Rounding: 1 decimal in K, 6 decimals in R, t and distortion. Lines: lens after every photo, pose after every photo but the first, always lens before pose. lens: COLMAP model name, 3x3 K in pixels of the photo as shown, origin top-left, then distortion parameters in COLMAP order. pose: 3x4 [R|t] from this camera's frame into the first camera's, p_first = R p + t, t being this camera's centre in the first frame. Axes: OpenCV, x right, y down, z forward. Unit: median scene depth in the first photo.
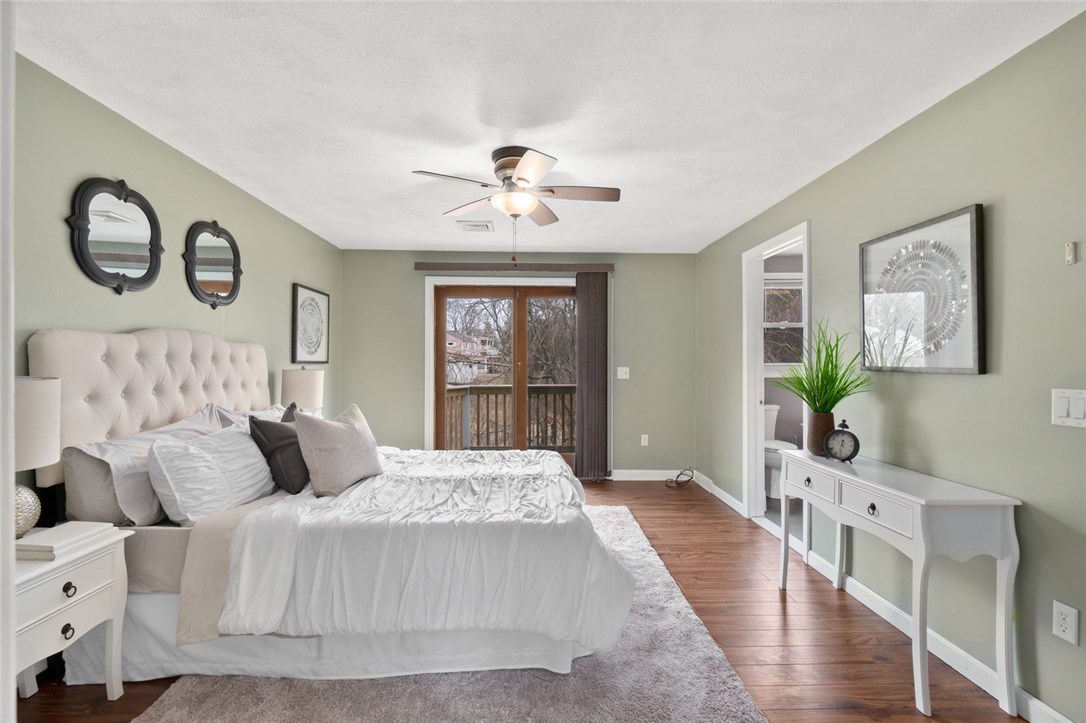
lens RADIAL K [[476.3, 0, 543.5], [0, 476.3, 363.5], [0, 0, 1]] dist [-0.002331, -0.001266]
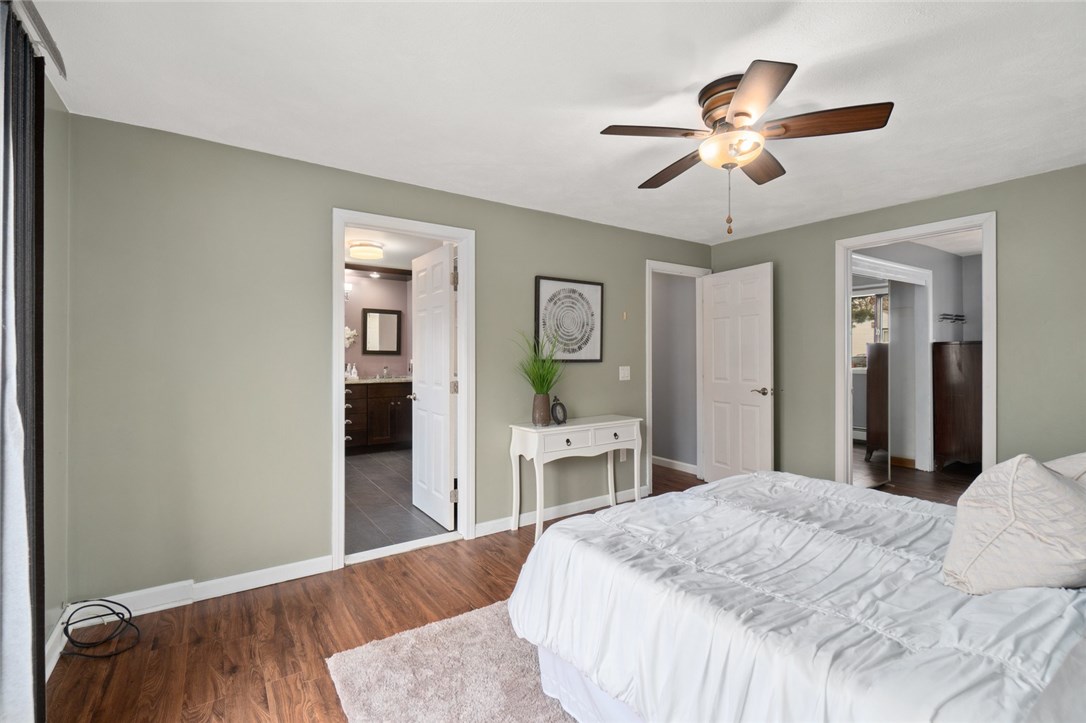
lens RADIAL K [[476.3, 0, 549.4], [0, 476.3, 356.6], [0, 0, 1]] dist [-0.002331, -0.001266]
pose [[-0.539189, -0.001457, 0.842184, -0.615504], [0.003701, 0.999985, 0.004099, -0.009739], [-0.842177, 0.005327, -0.539175, 1.859692]]
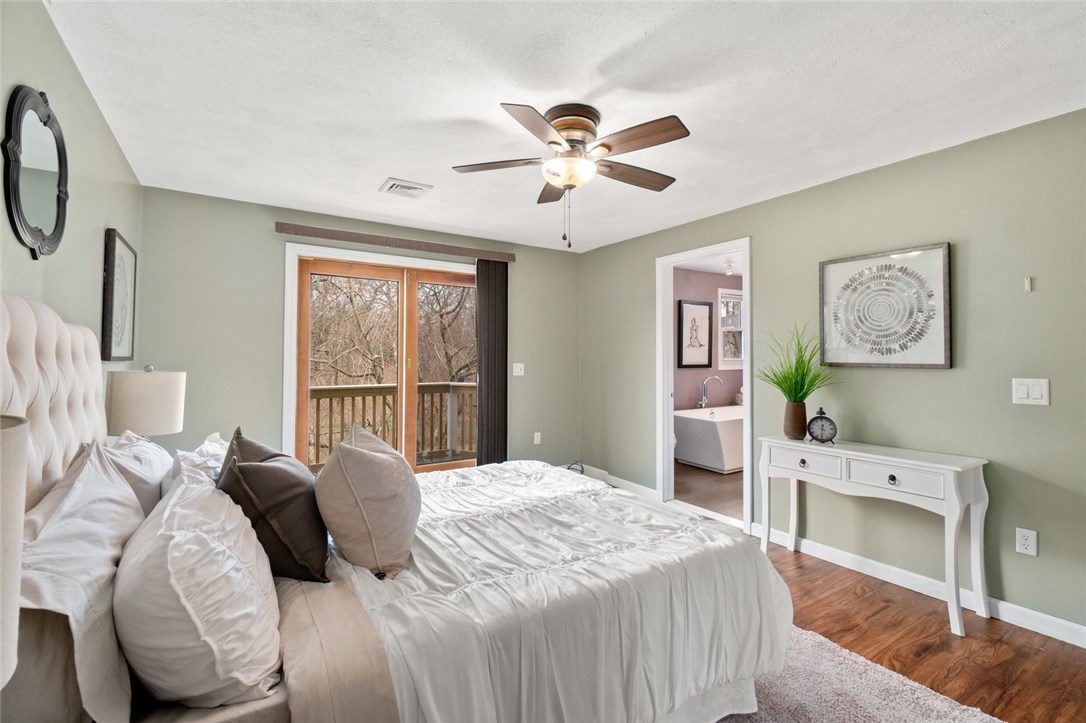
lens RADIAL K [[476.3, 0, 542.5], [0, 476.3, 350.6], [0, 0, 1]] dist [-0.002331, -0.001266]
pose [[0.859701, 0.007001, 0.510749, -0.596888], [0.001097, 0.999878, -0.015551, -0.007127], [-0.510796, 0.013929, 0.859589, 0.338693]]
